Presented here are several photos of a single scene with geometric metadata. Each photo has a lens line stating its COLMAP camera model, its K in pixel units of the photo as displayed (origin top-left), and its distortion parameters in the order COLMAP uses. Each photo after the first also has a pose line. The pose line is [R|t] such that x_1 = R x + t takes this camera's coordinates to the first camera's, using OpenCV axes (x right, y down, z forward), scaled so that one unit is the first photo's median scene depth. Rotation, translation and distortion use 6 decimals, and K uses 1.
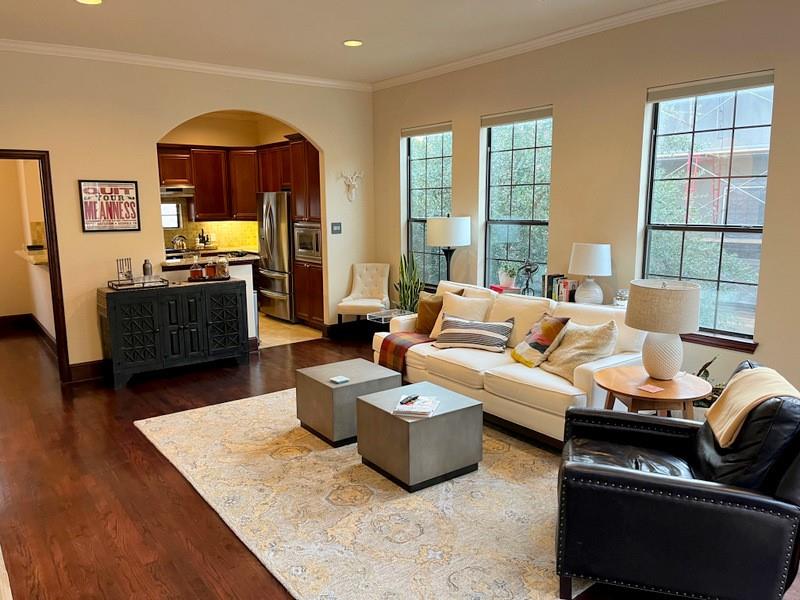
lens RADIAL K [[622.2, 0, 398.3], [0, 622.2, 304.6], [0, 0, 1]] dist [0.056339, -0.080868]
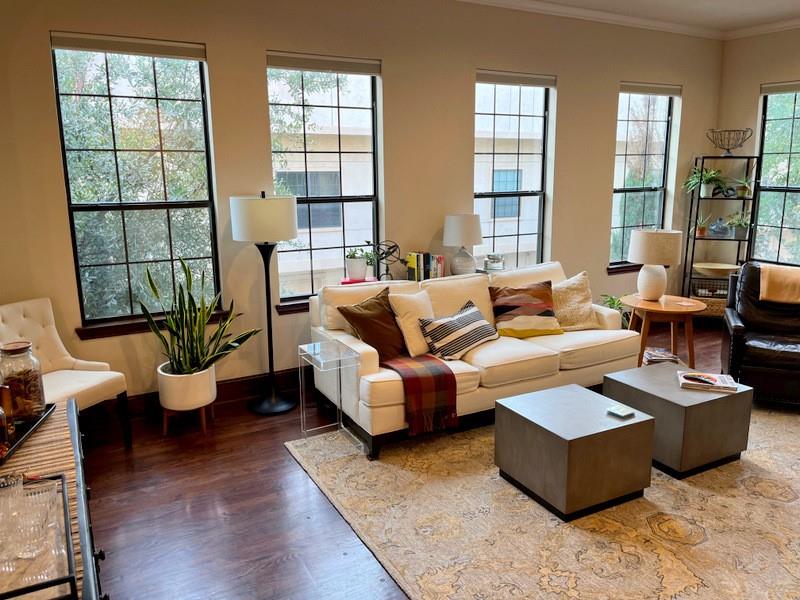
lens RADIAL K [[603.7, 0, 396.3], [0, 603.7, 291.2], [0, 0, 1]] dist [0.074473, -0.111125]
pose [[0.133335, -0.196463, 0.971403, -0.838963], [0.163566, 0.971076, 0.173946, -0.199677], [-0.977480, 0.135695, 0.161613, 1.161545]]
